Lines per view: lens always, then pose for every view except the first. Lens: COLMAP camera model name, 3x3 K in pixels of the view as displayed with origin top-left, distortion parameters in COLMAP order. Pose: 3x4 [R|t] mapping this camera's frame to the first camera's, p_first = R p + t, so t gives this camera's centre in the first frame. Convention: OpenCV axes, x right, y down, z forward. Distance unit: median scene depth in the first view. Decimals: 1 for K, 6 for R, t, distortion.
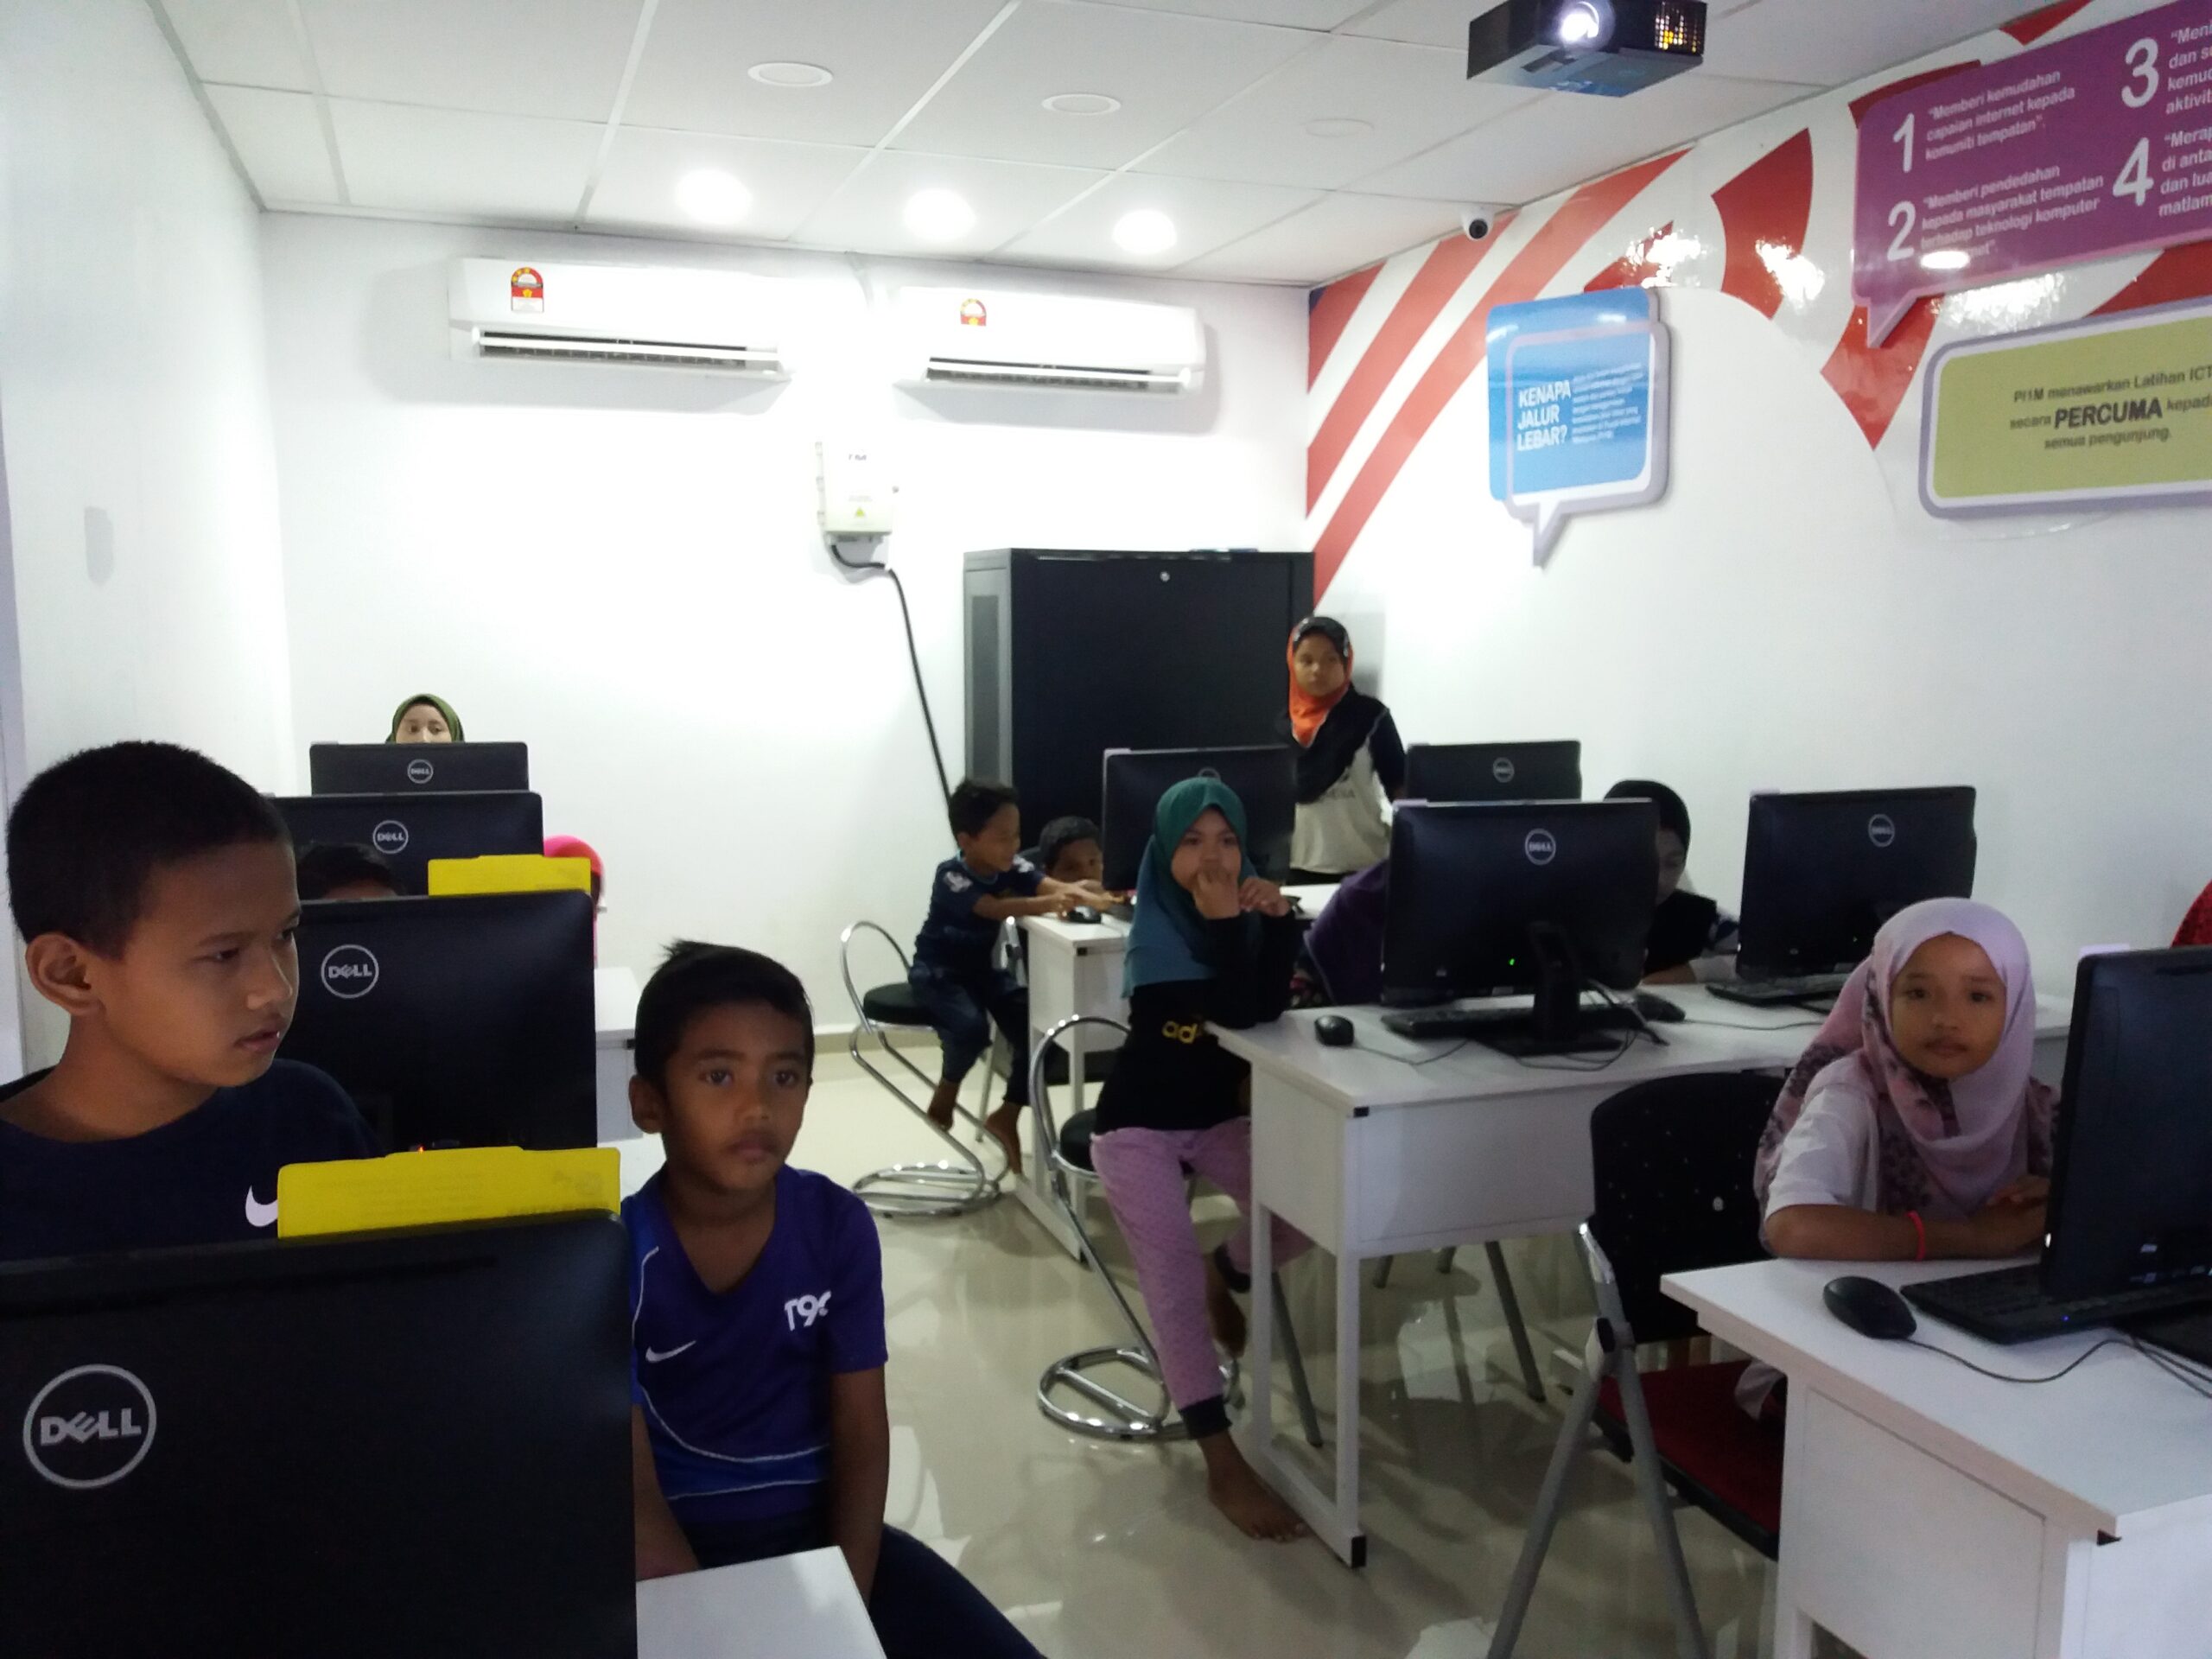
lens RADIAL K [[1804.4, 0, 1113.0], [0, 1804.4, 838.3], [0, 0, 1]] dist [0.068473, -0.099002]
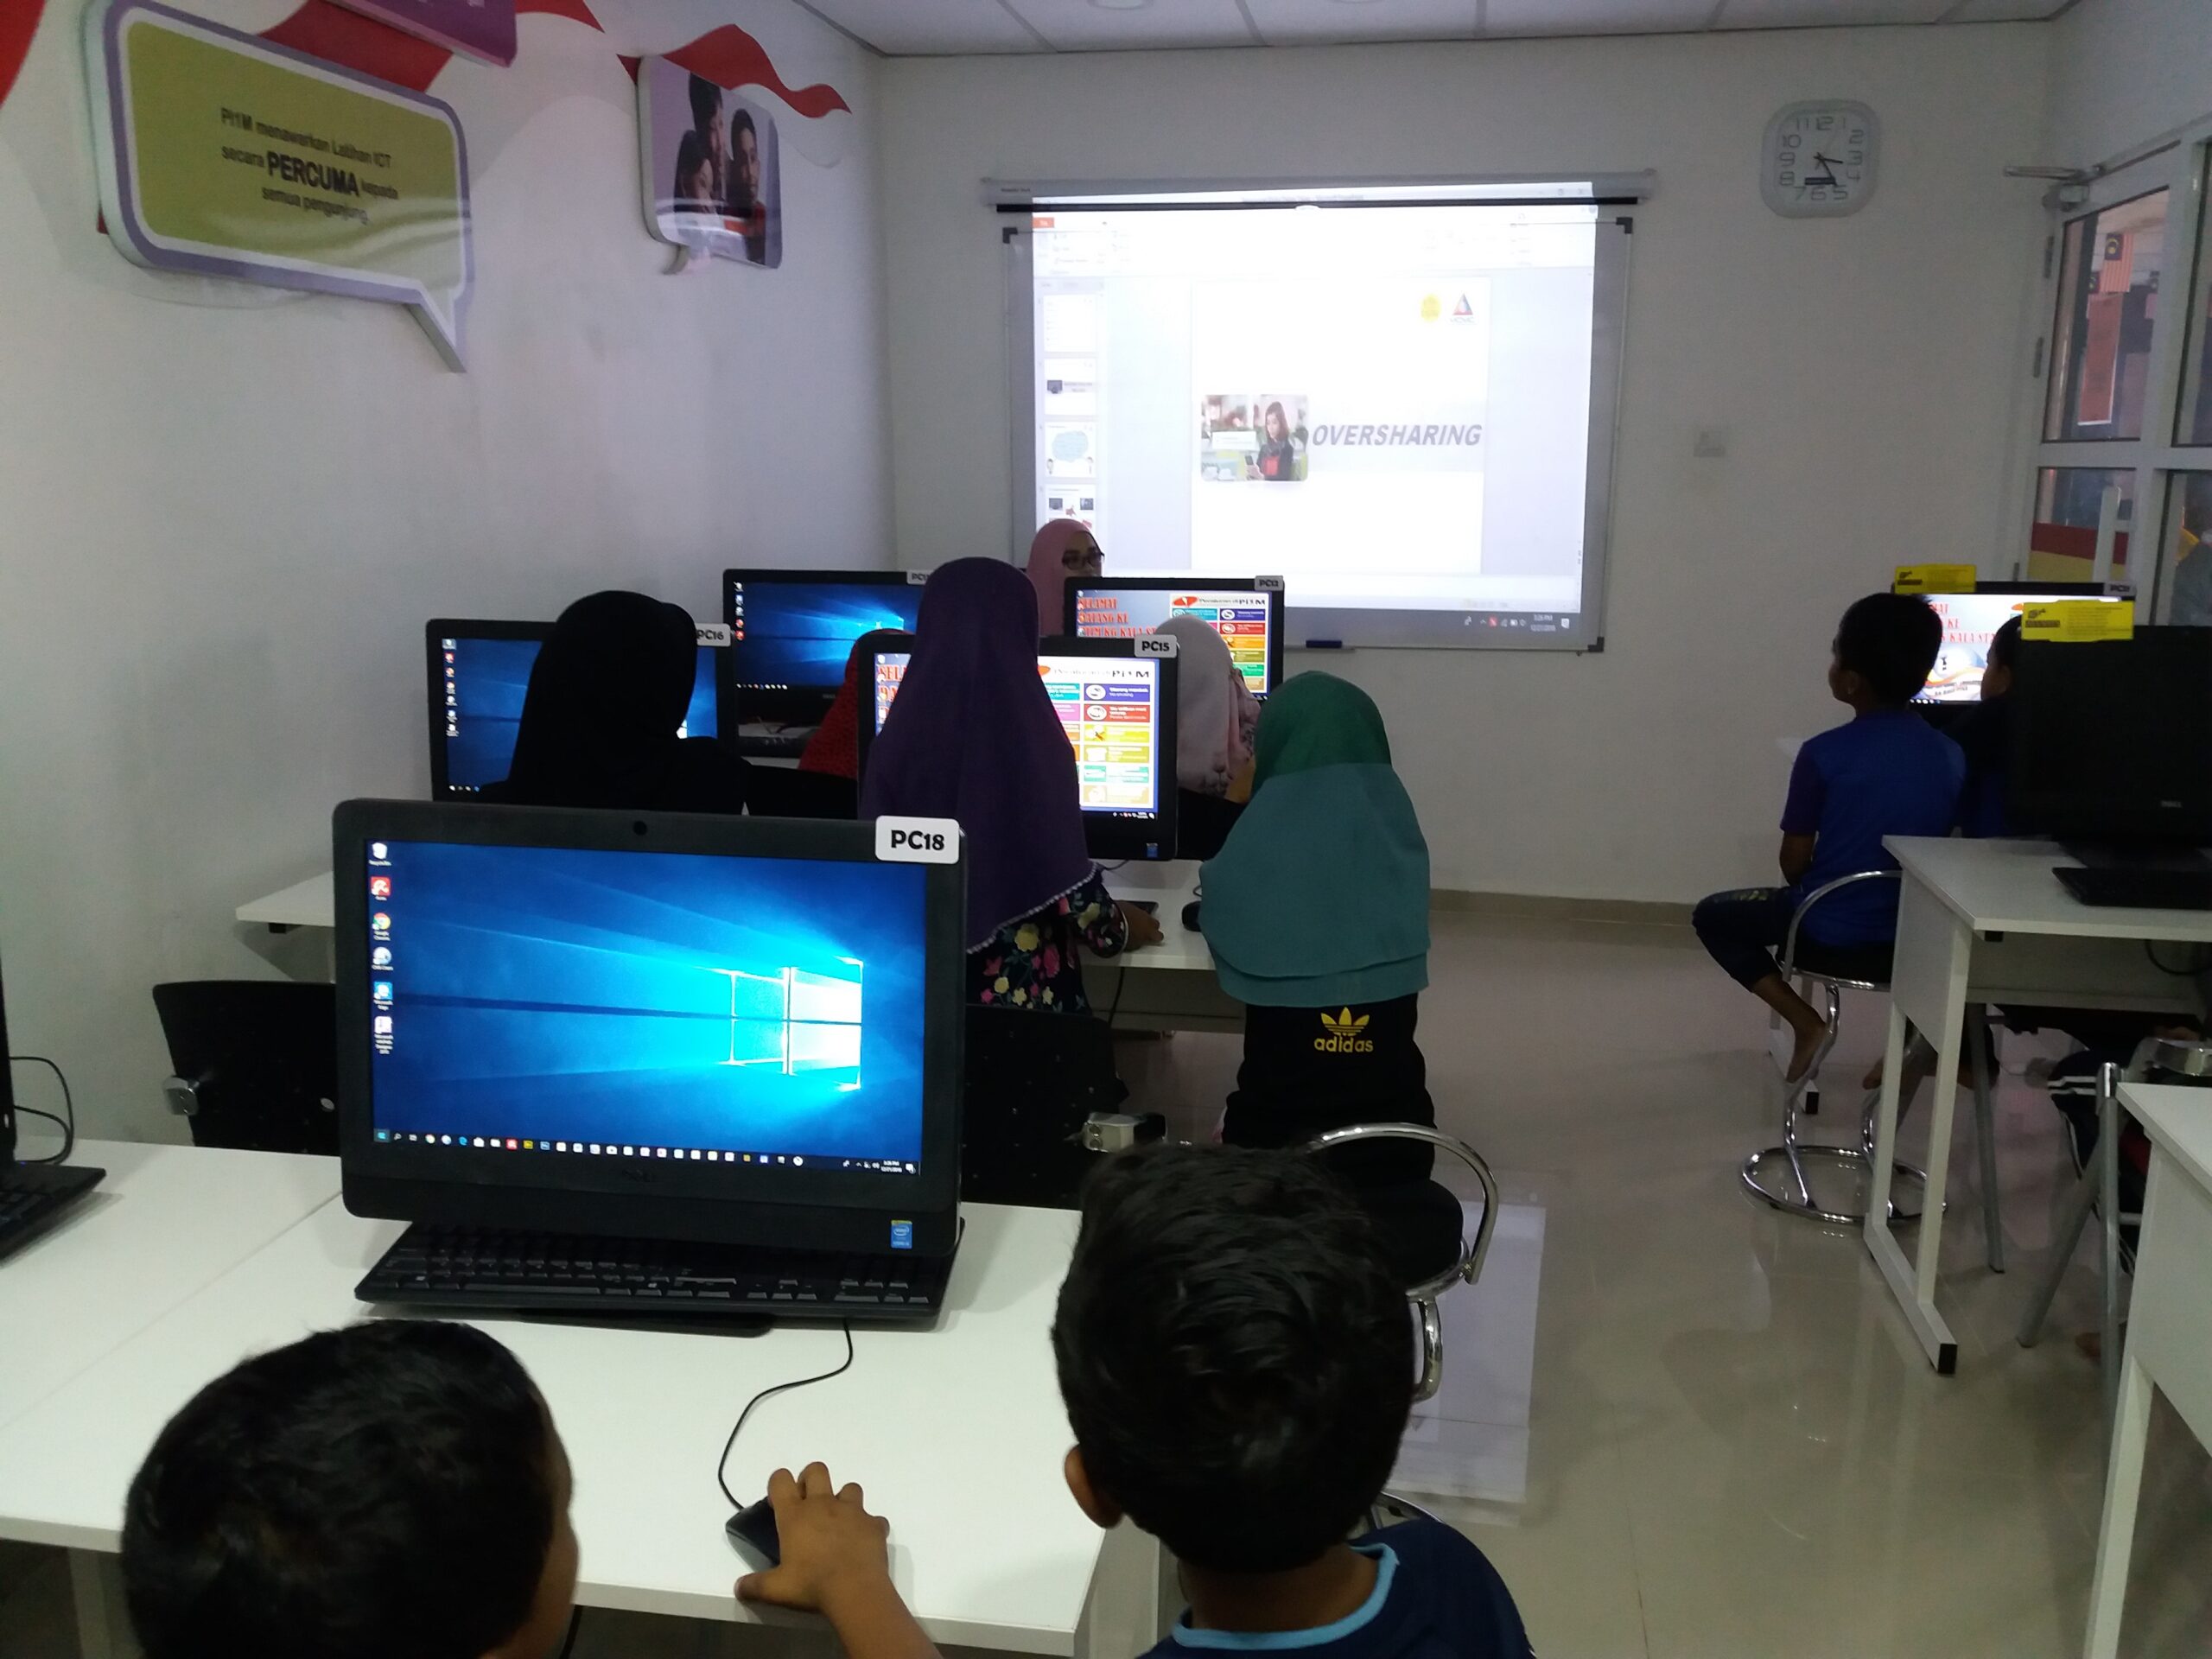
lens RADIAL K [[1804.4, 0, 1126.5], [0, 1804.4, 849.6], [0, 0, 1]] dist [0.068473, -0.099002]
pose [[-0.871340, -0.106815, 0.478913, -0.234345], [0.060056, 0.945465, 0.320140, -0.183459], [-0.486991, 0.307713, -0.817406, 1.607241]]
